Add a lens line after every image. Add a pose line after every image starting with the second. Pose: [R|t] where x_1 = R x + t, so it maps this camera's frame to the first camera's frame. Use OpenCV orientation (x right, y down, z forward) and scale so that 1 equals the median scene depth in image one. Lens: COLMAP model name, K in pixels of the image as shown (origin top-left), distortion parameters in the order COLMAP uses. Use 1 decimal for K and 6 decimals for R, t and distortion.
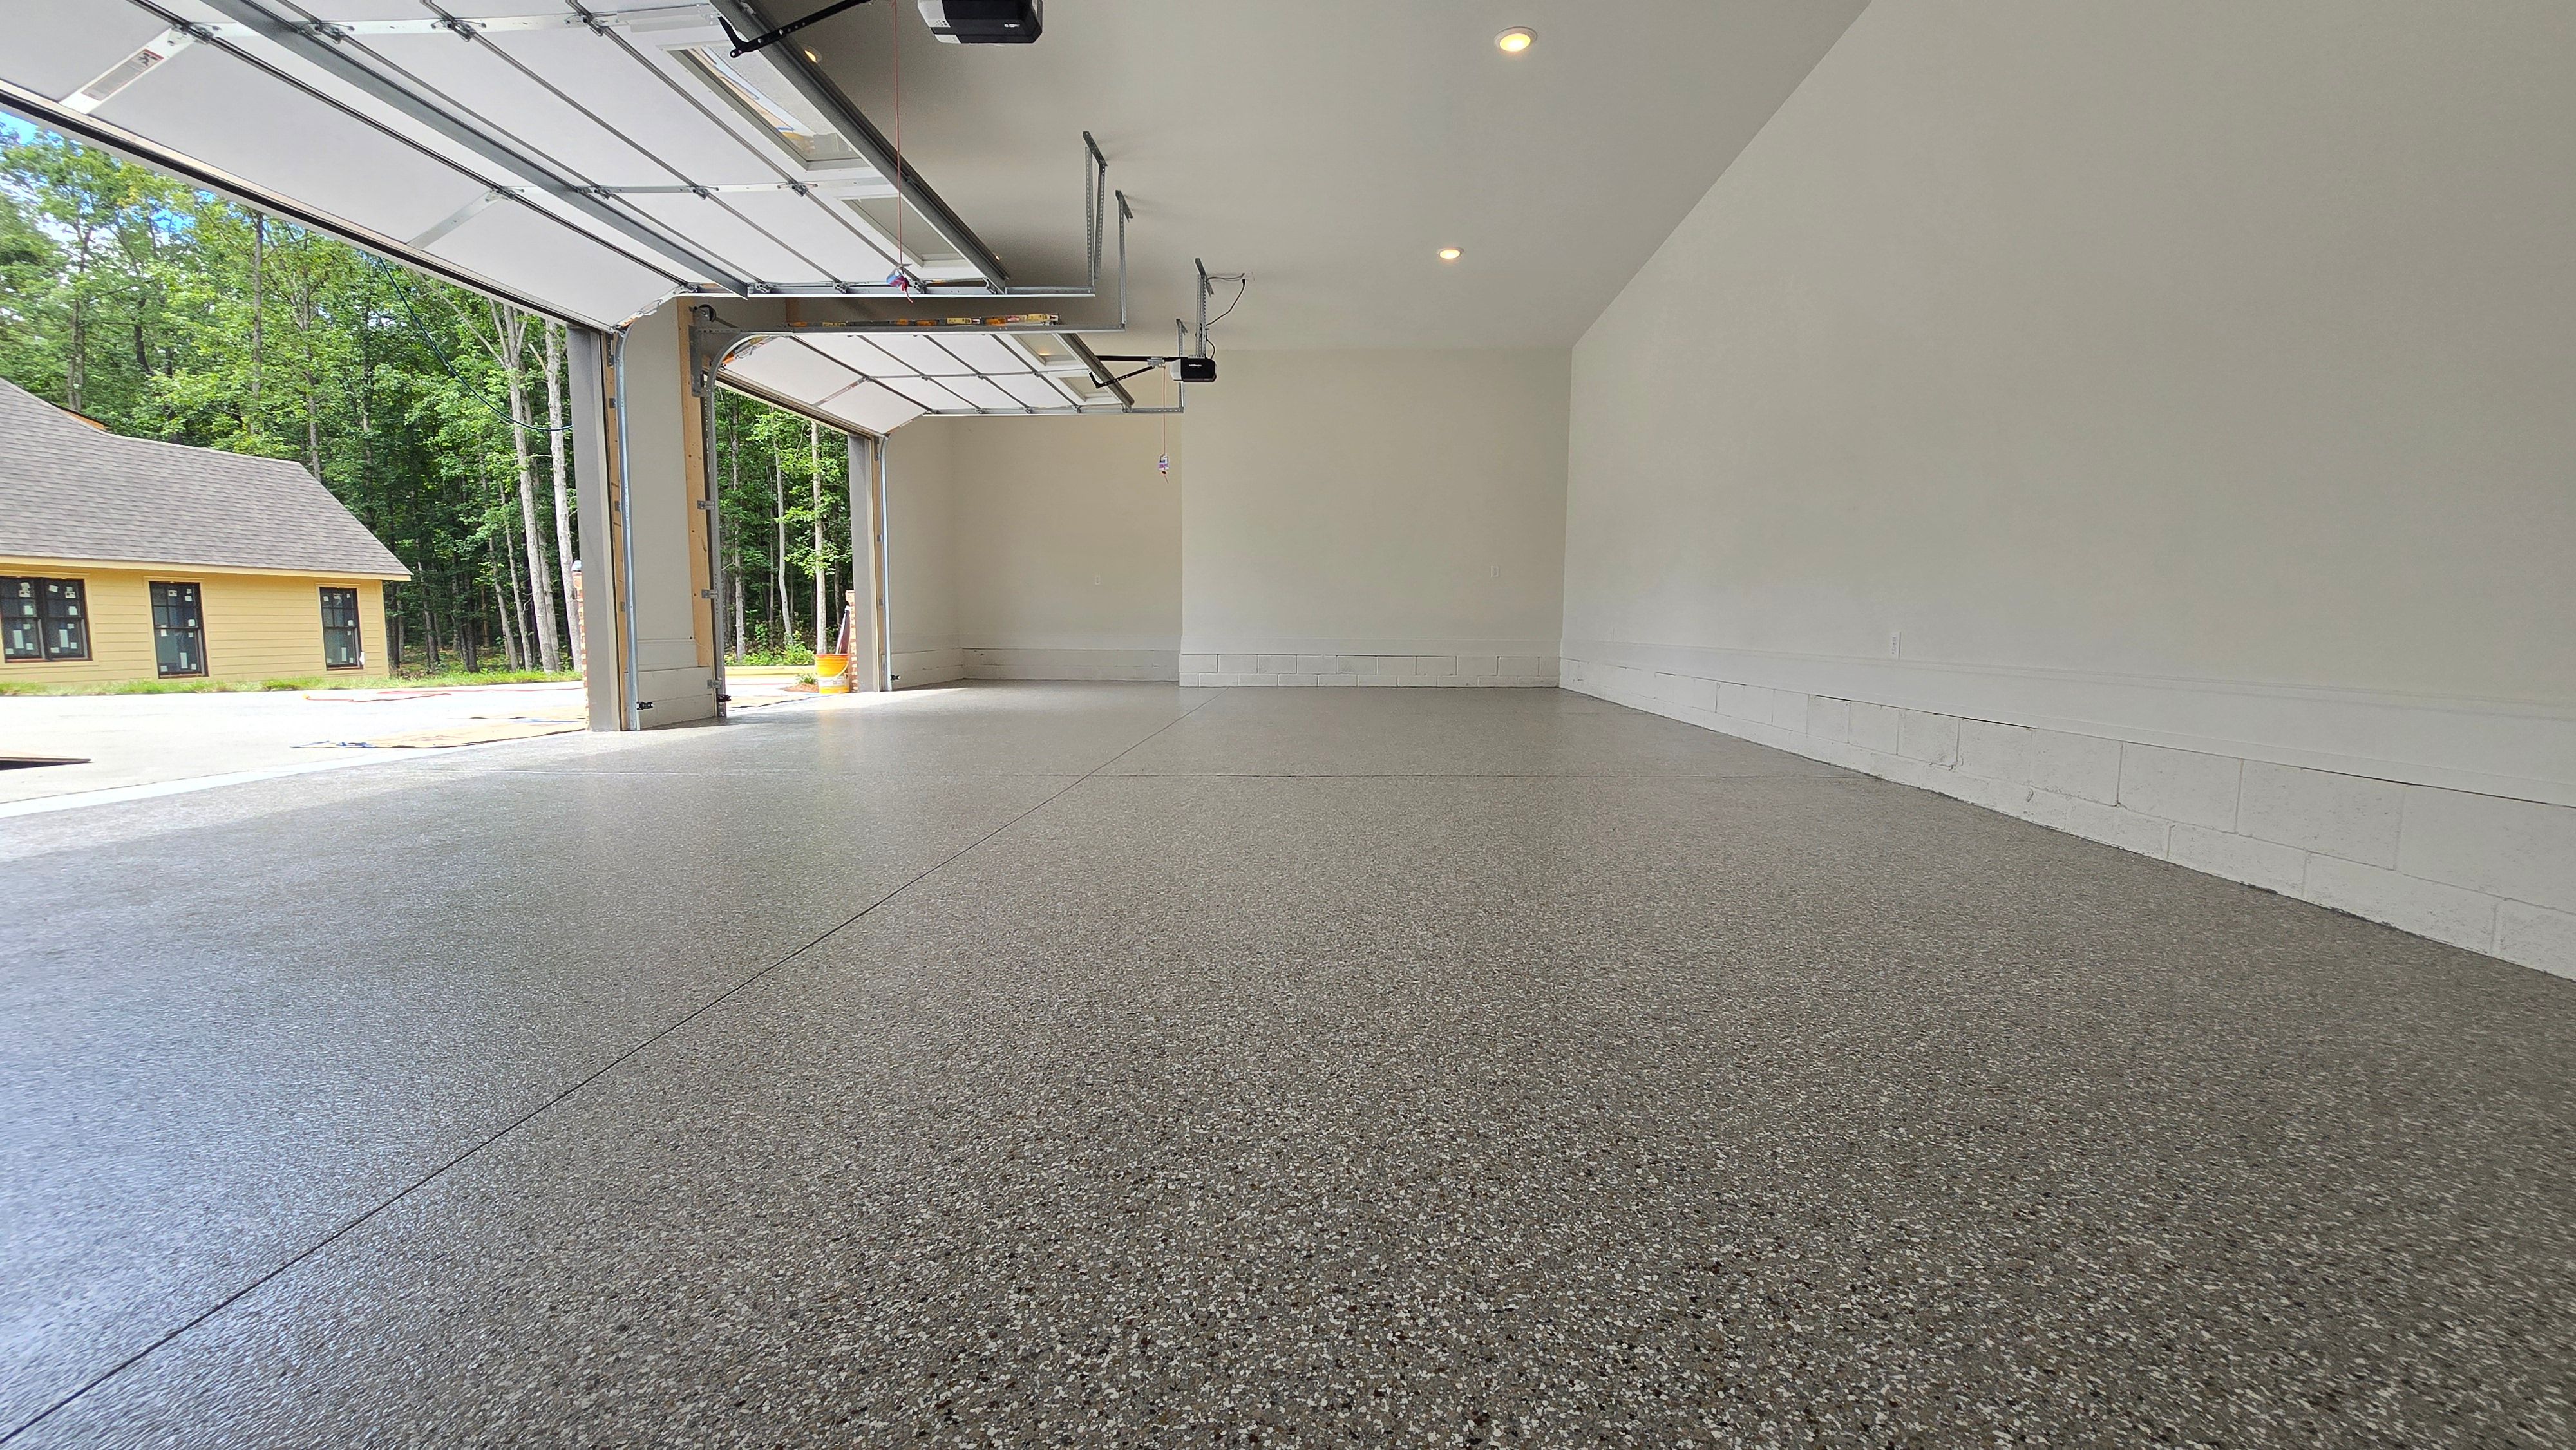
lens RADIAL K [[1042.3, 0, 1284.4], [0, 1042.3, 744.1], [0, 0, 1]] dist [-0.007412, -0.001767]
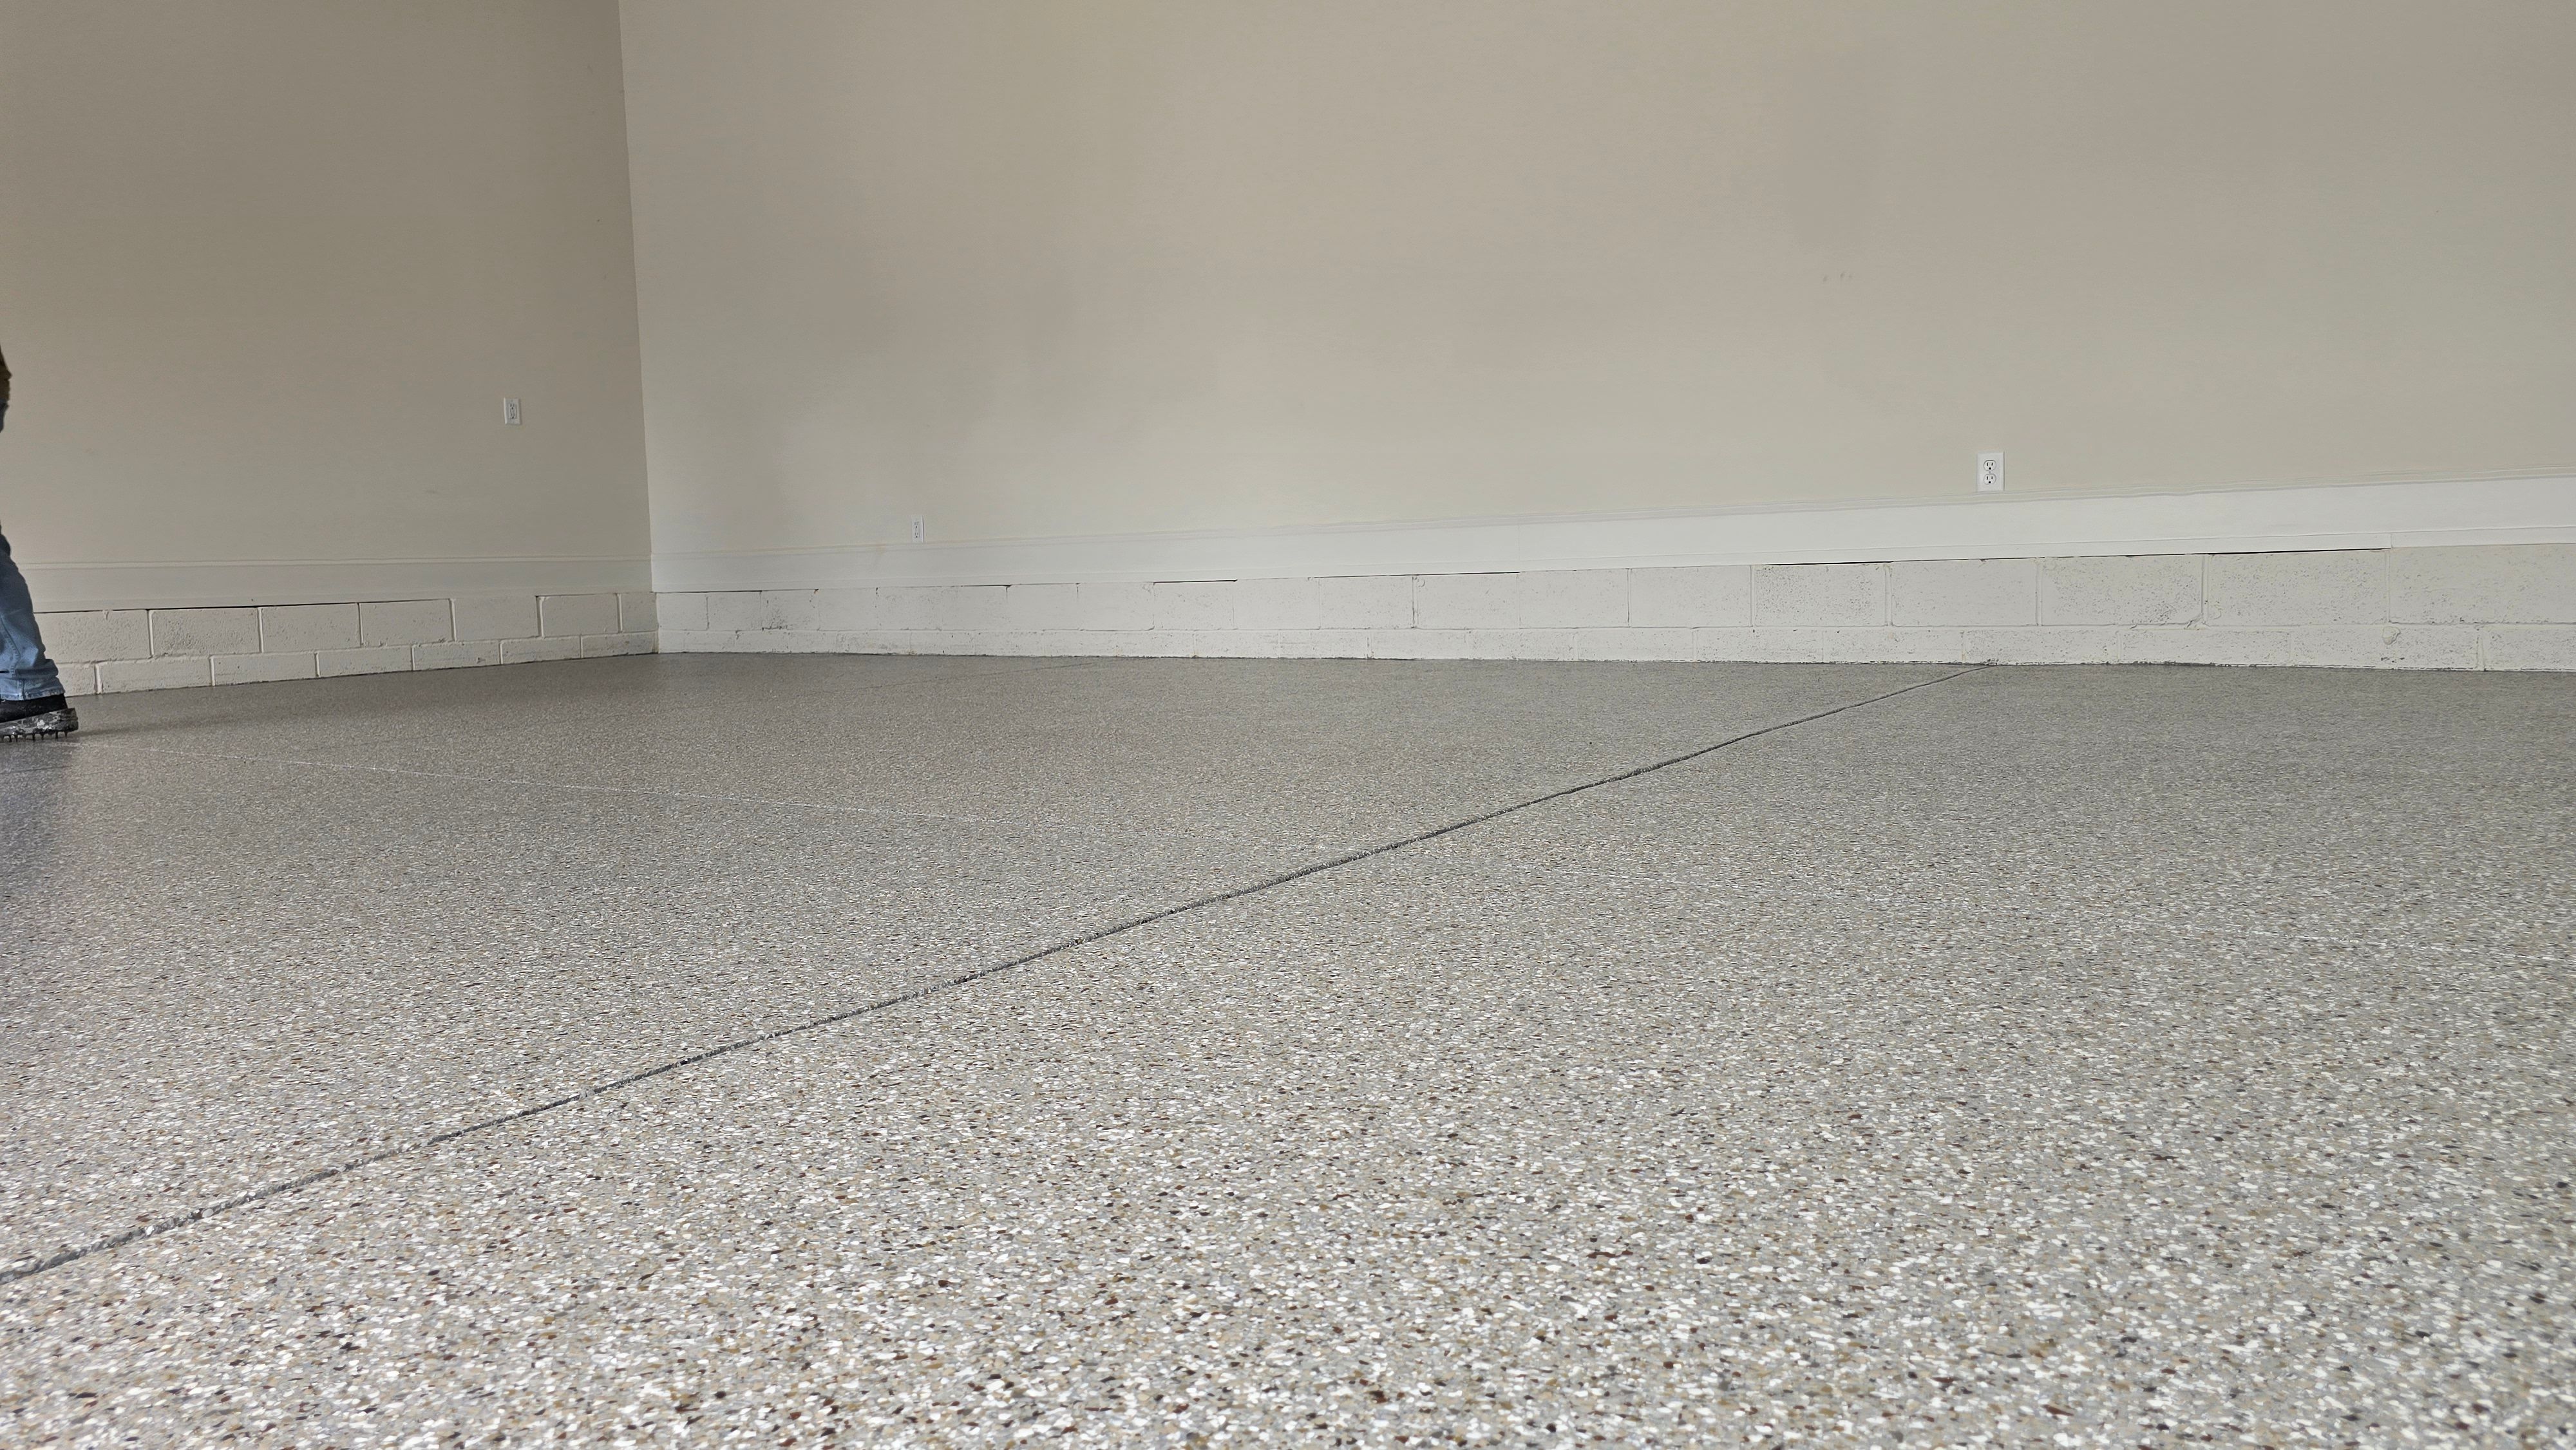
lens RADIAL K [[1707.0, 0, 1264.7], [0, 1707.0, 714.0], [0, 0, 1]] dist [0.052687, -0.056287]
pose [[0.549696, -0.099719, 0.829392, -0.419302], [0.130222, 0.990941, 0.032835, -0.022876], [-0.825153, 0.089956, 0.557702, 0.500458]]
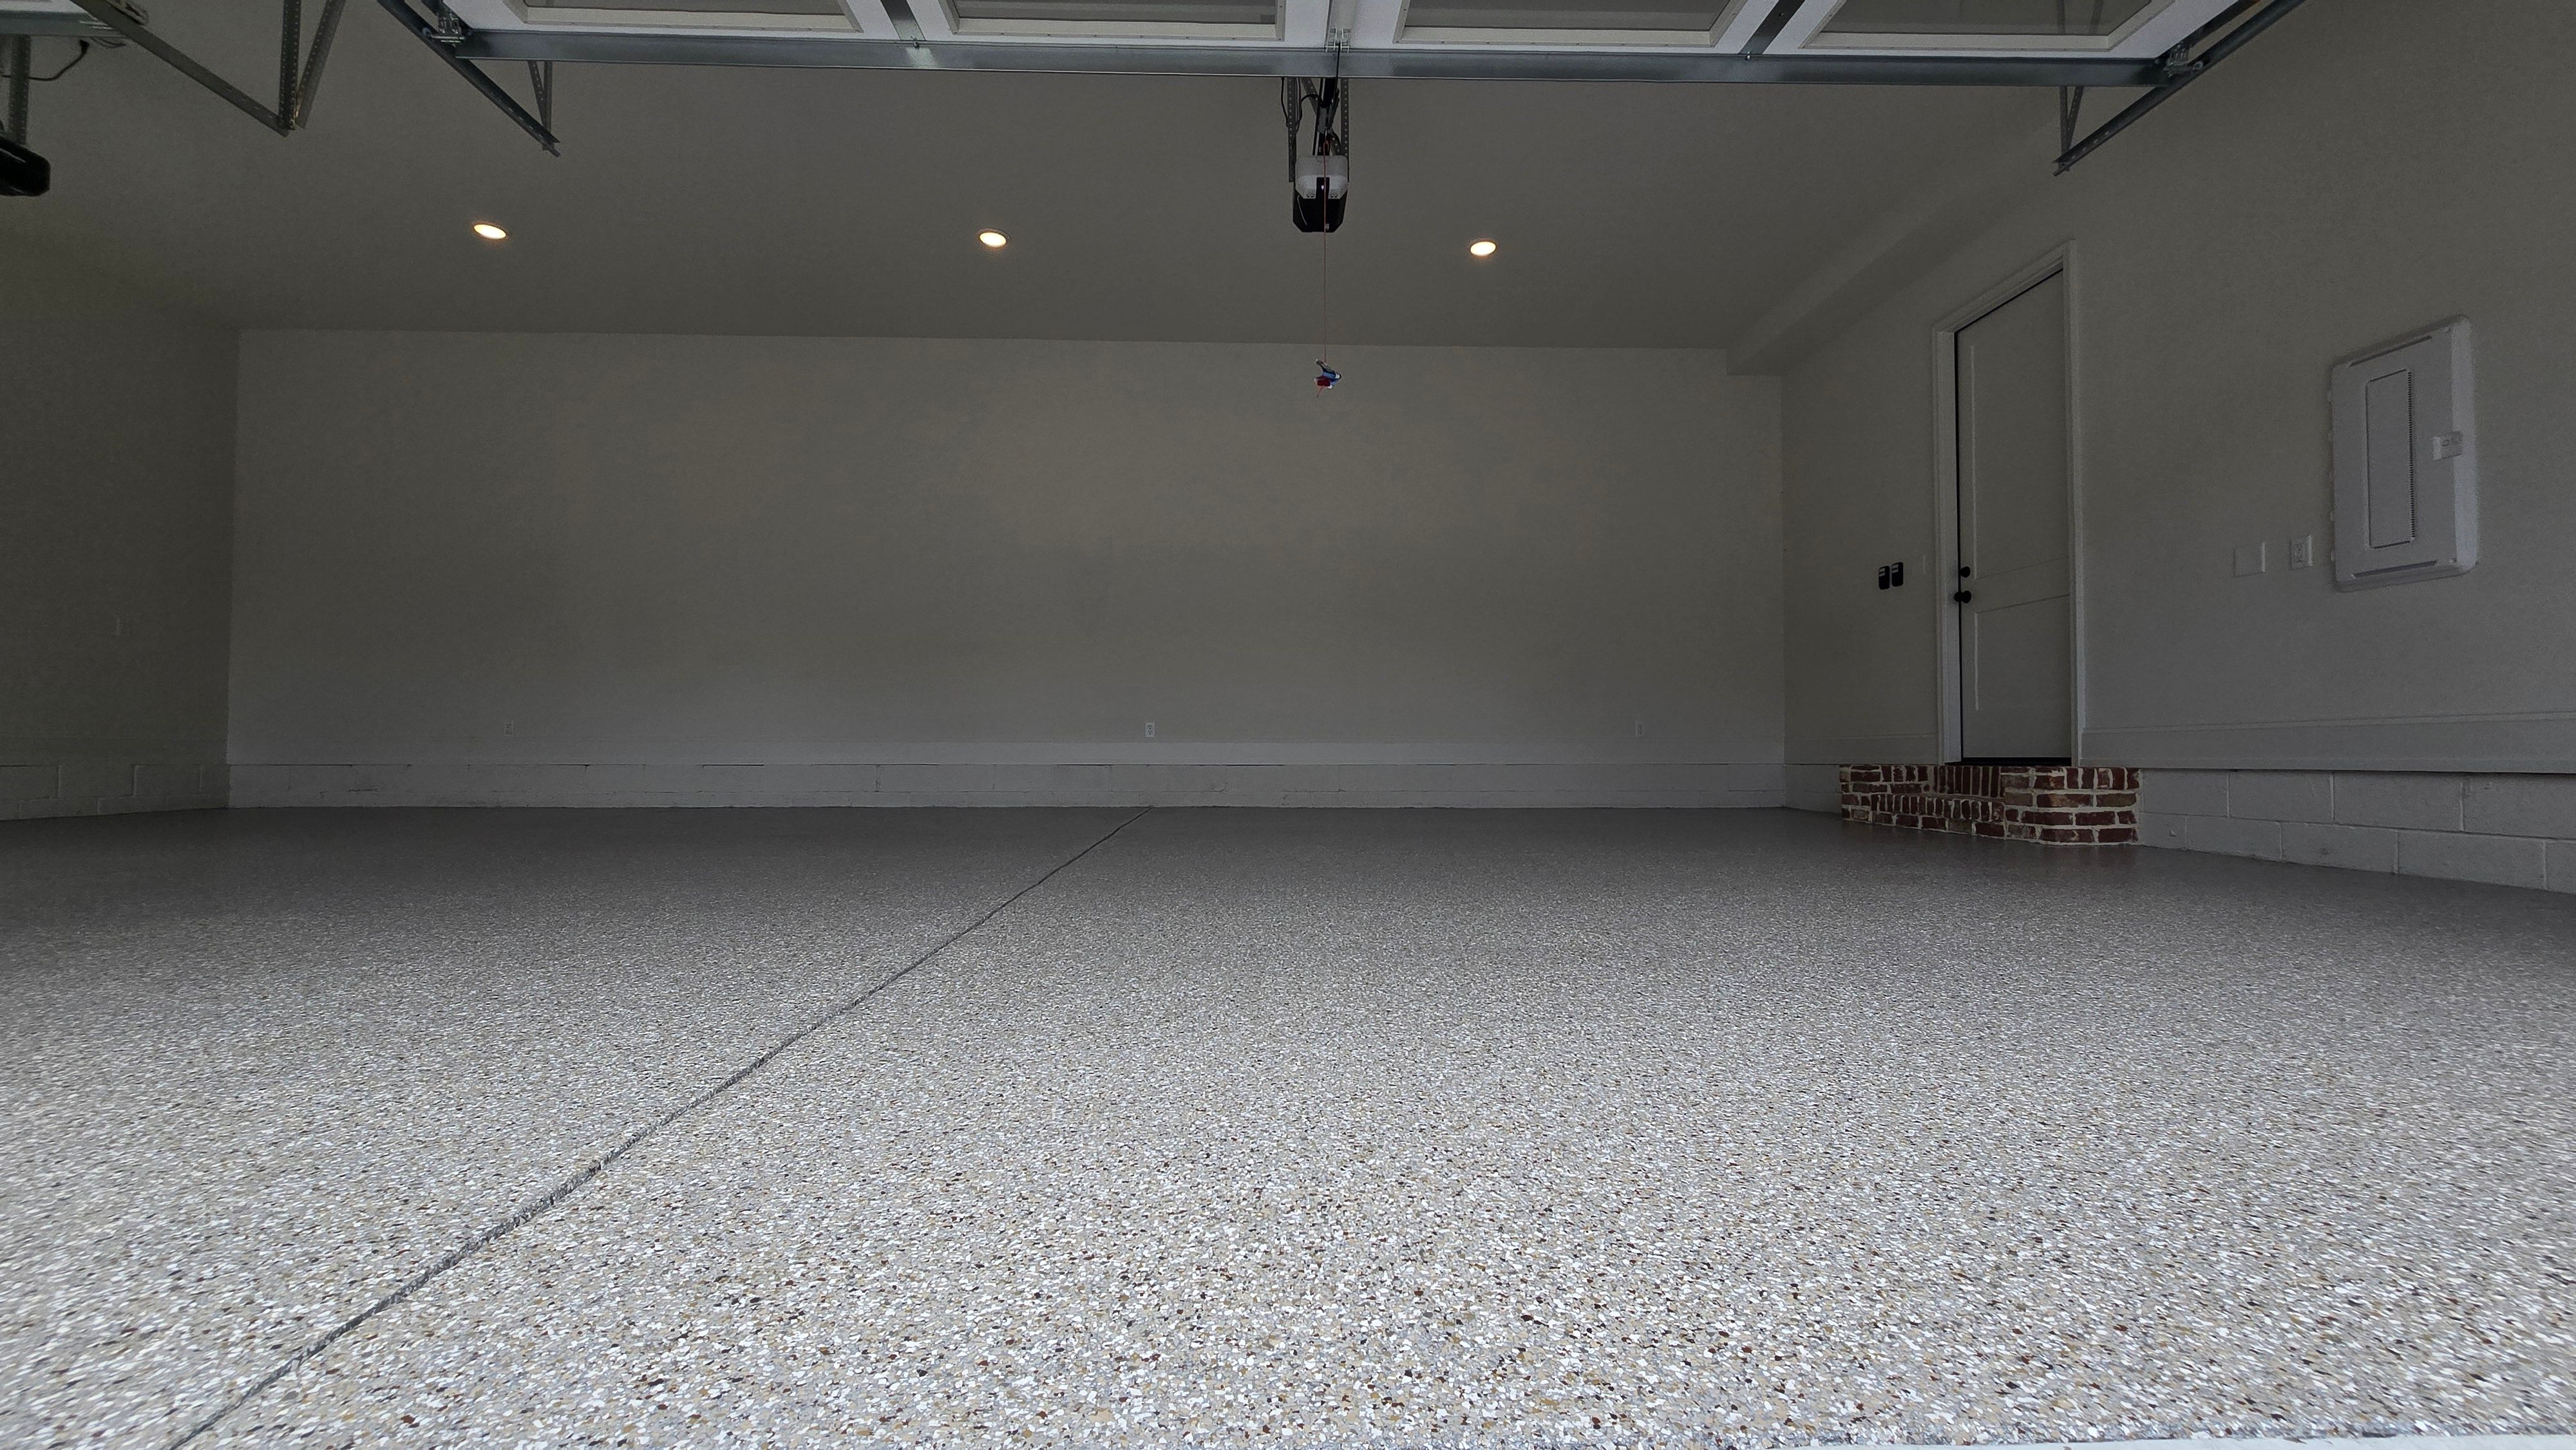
lens RADIAL K [[1042.3, 0, 1284.6], [0, 1042.3, 725.2], [0, 0, 1]] dist [-0.007412, -0.001767]
pose [[-0.073141, 0.018649, 0.997147, -0.745814], [0.110456, 0.993826, -0.010485, -0.038775], [-0.991186, 0.109374, -0.074749, 0.585286]]
